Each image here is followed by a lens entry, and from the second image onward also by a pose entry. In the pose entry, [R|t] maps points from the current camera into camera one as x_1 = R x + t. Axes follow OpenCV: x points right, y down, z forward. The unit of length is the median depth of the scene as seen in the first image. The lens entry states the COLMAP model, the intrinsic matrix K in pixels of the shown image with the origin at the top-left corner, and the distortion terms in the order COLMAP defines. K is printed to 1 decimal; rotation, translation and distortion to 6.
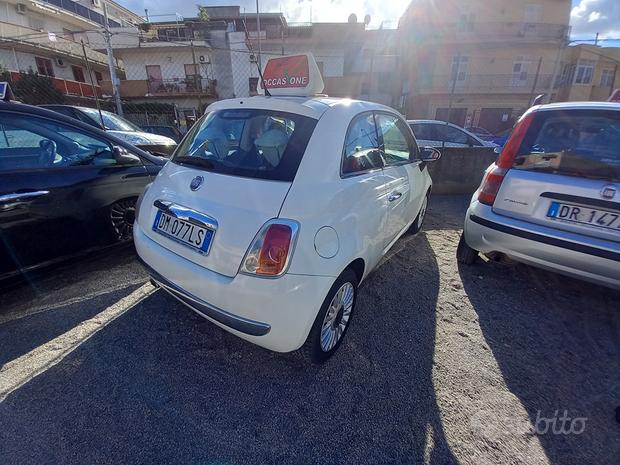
lens RADIAL K [[244.6, 0, 310.0], [0, 244.6, 232.5], [0, 0, 1]] dist [-0.000371, -0.000171]
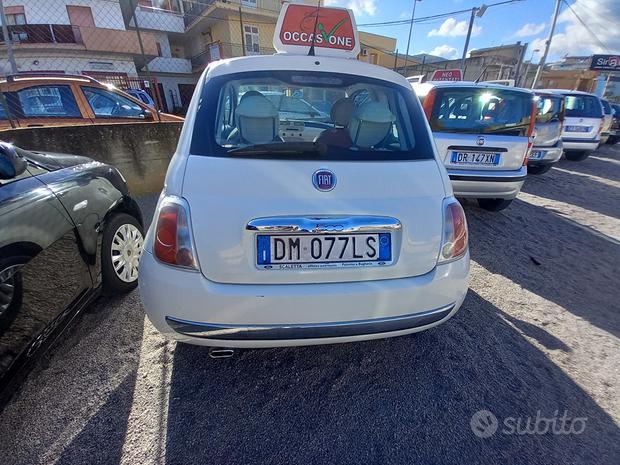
lens RADIAL K [[244.6, 0, 310.0], [0, 244.6, 232.5], [0, 0, 1]] dist [-0.000371, -0.000171]
pose [[0.761979, -0.305611, 0.570955, -0.788387], [0.245614, 0.952155, 0.181864, -0.163766], [-0.599218, 0.001658, 0.800584, 0.373443]]
